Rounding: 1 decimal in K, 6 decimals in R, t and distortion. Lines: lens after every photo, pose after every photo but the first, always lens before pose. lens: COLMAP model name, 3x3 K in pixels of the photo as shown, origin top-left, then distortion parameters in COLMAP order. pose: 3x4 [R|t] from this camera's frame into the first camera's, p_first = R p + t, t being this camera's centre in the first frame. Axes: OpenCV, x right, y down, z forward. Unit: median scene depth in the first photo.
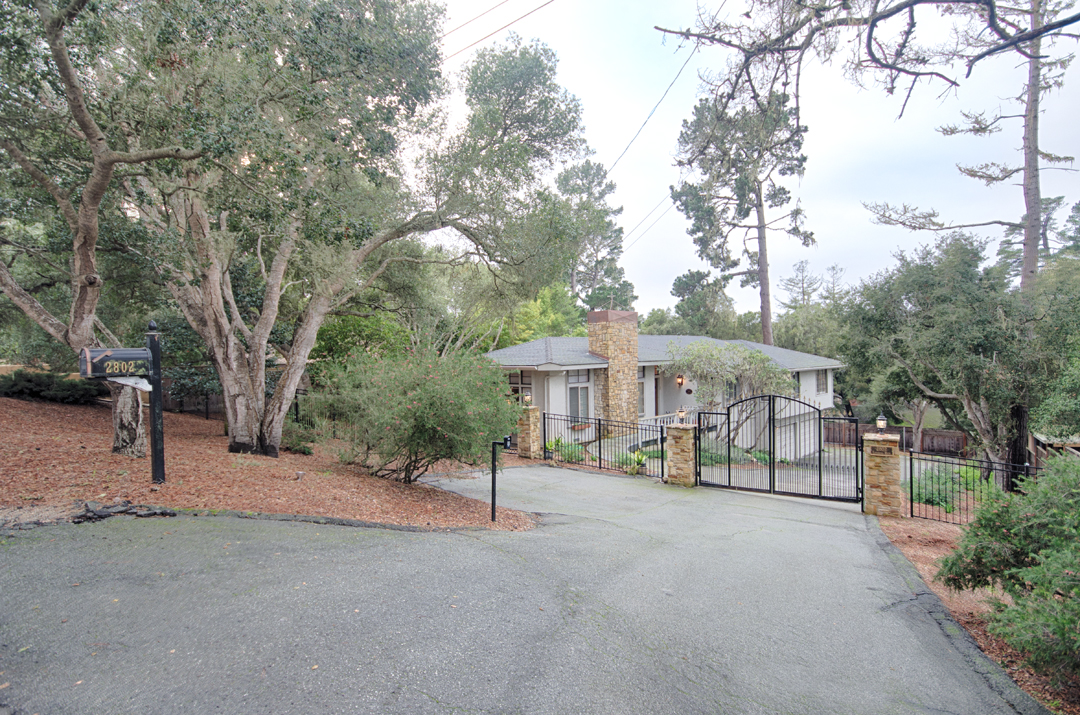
lens RADIAL K [[584.7, 0, 536.4], [0, 584.7, 359.0], [0, 0, 1]] dist [-0.002505, 0.000180]
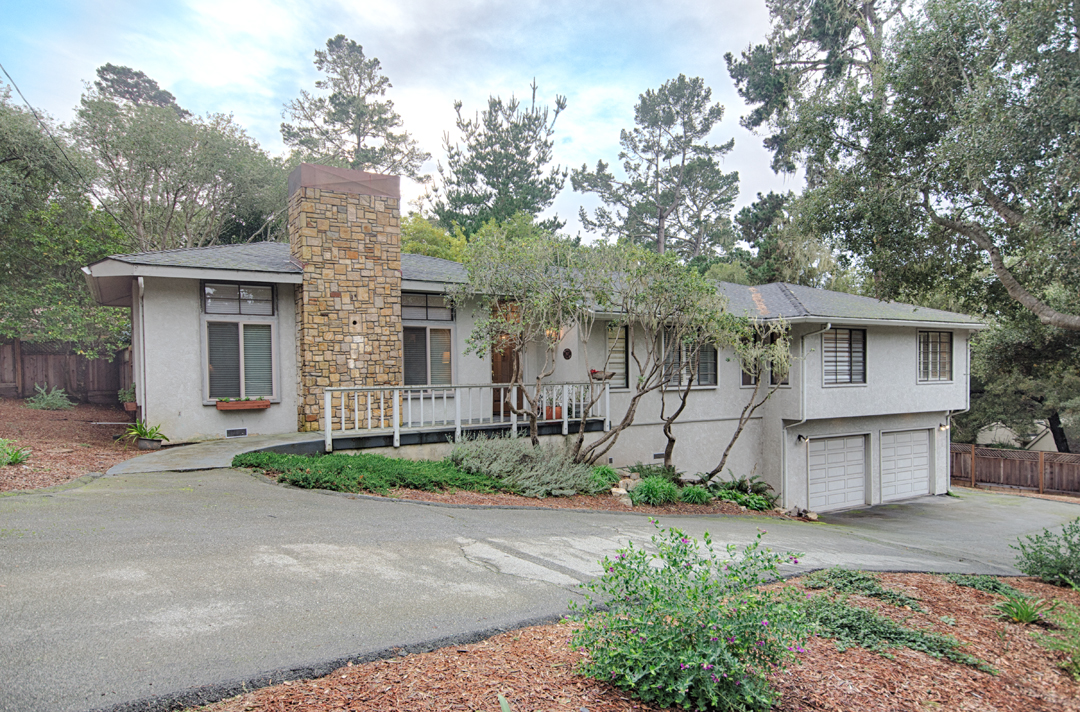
lens RADIAL K [[690.2, 0, 540.5], [0, 690.2, 386.6], [0, 0, 1]] dist [0.049673, 0.000719]
pose [[0.972296, 0.012814, -0.233400, 0.425928], [-0.009655, 0.999846, 0.014670, 0.084634], [0.233552, -0.012010, 0.972270, 0.467402]]
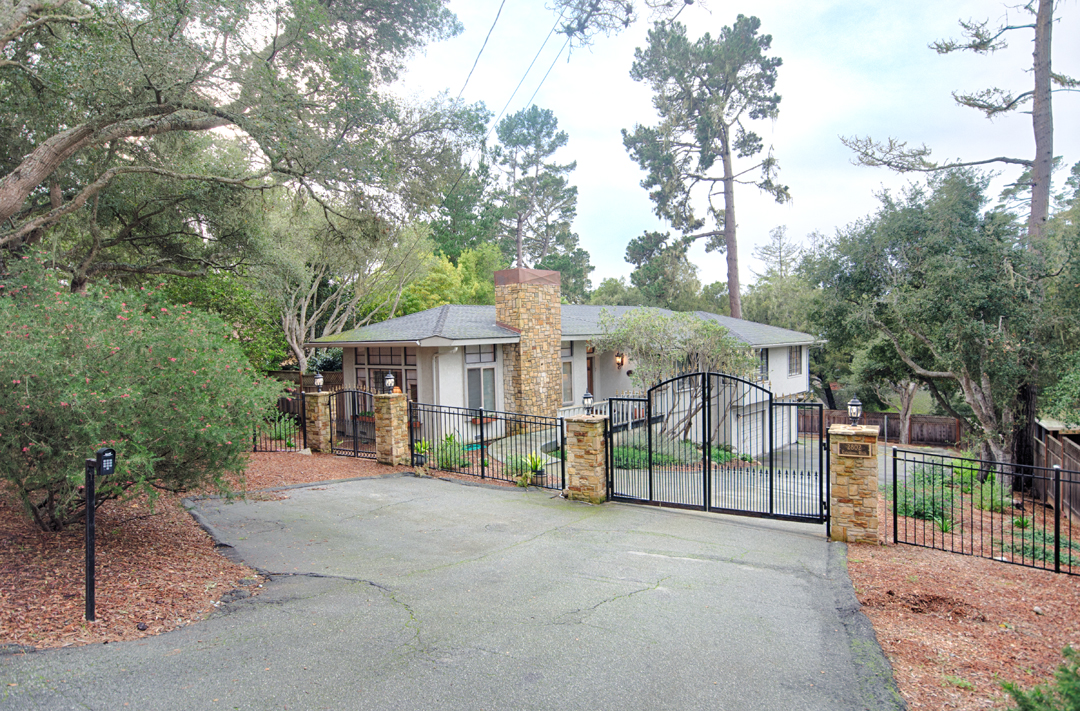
lens RADIAL K [[657.5, 0, 540.0], [0, 657.5, 355.5], [0, 0, 1]] dist [0.005520, 0.000454]
pose [[0.997430, -0.009225, 0.071048, 0.083409], [0.007805, 0.999765, 0.020240, 0.013447], [-0.071218, -0.019634, 0.997267, 0.126079]]
